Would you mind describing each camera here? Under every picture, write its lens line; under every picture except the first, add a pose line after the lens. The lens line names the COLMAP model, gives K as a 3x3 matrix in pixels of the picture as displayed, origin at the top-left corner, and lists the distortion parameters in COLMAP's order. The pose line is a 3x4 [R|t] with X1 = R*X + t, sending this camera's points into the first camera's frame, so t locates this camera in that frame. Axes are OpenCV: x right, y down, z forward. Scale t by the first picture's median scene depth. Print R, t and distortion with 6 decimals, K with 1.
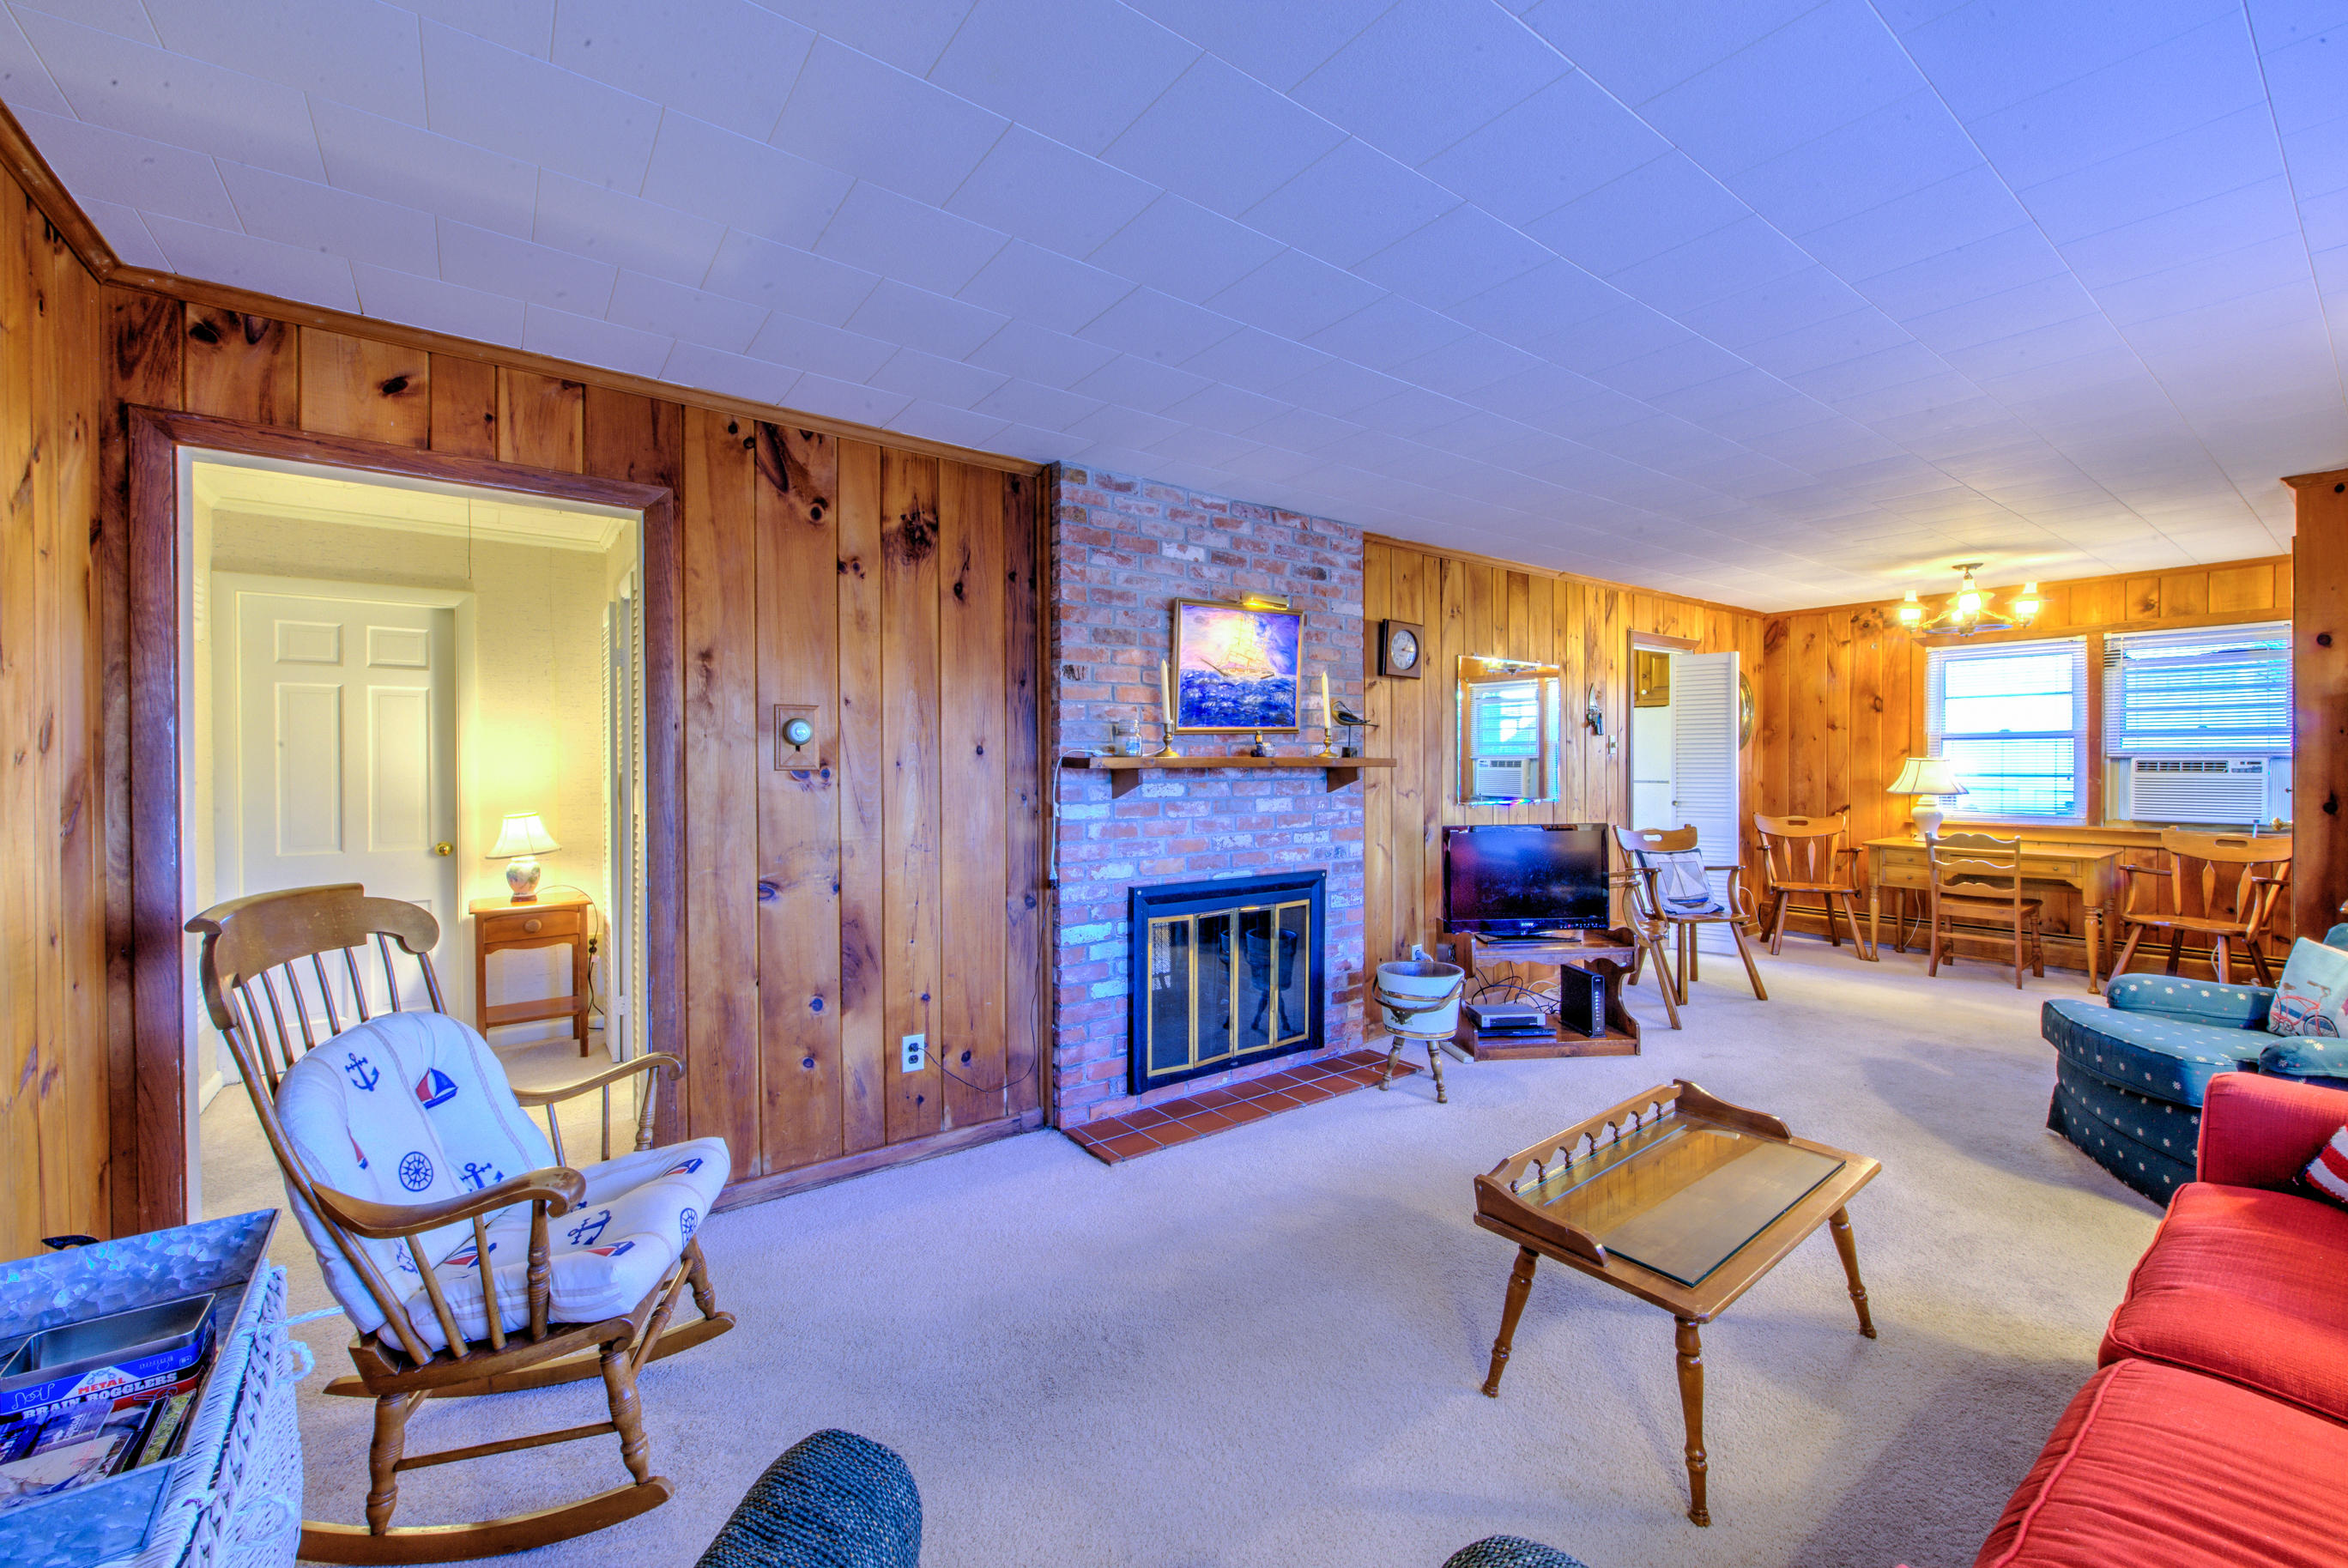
lens RADIAL K [[943.6, 0, 1169.8], [0, 943.6, 769.6], [0, 0, 1]] dist [-0.001353, -0.000988]
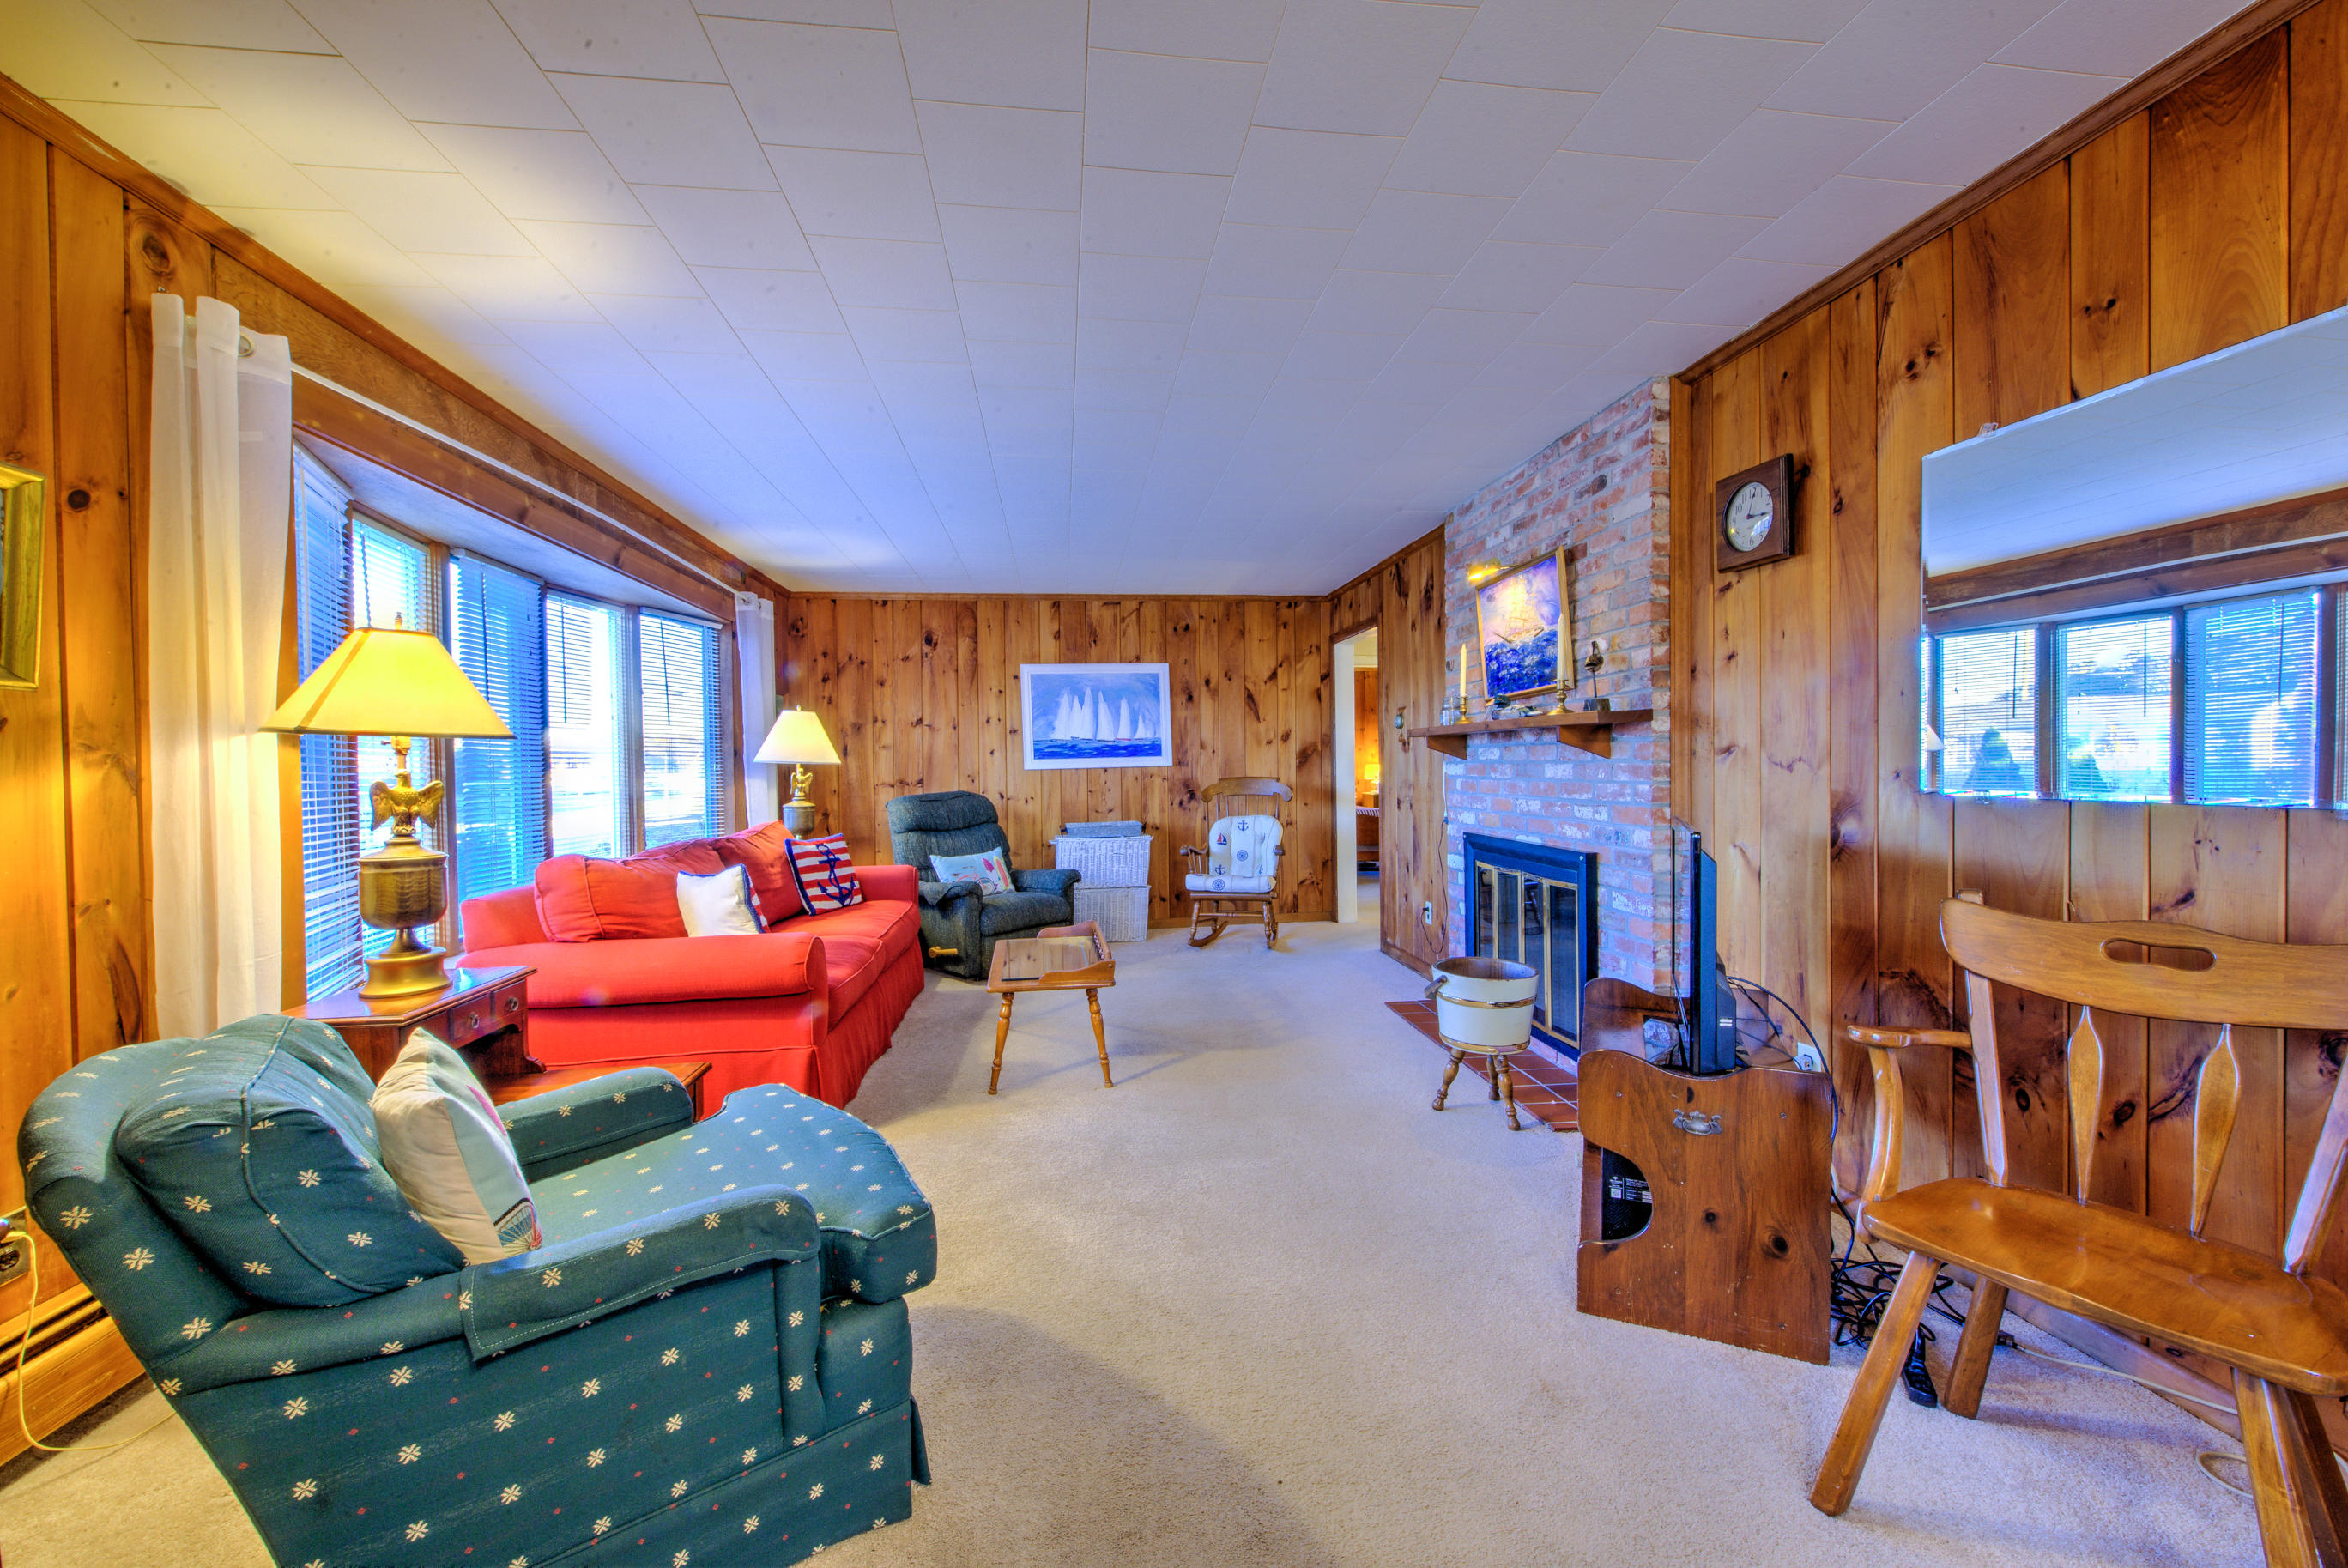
lens RADIAL K [[943.6, 0, 1176.3], [0, 943.6, 781.3], [0, 0, 1]] dist [-0.001353, -0.000988]
pose [[-0.497286, 0.019177, -0.867375, 1.090127], [0.000978, 0.999767, 0.021544, 0.028038], [0.867586, 0.009865, -0.497189, 1.150065]]
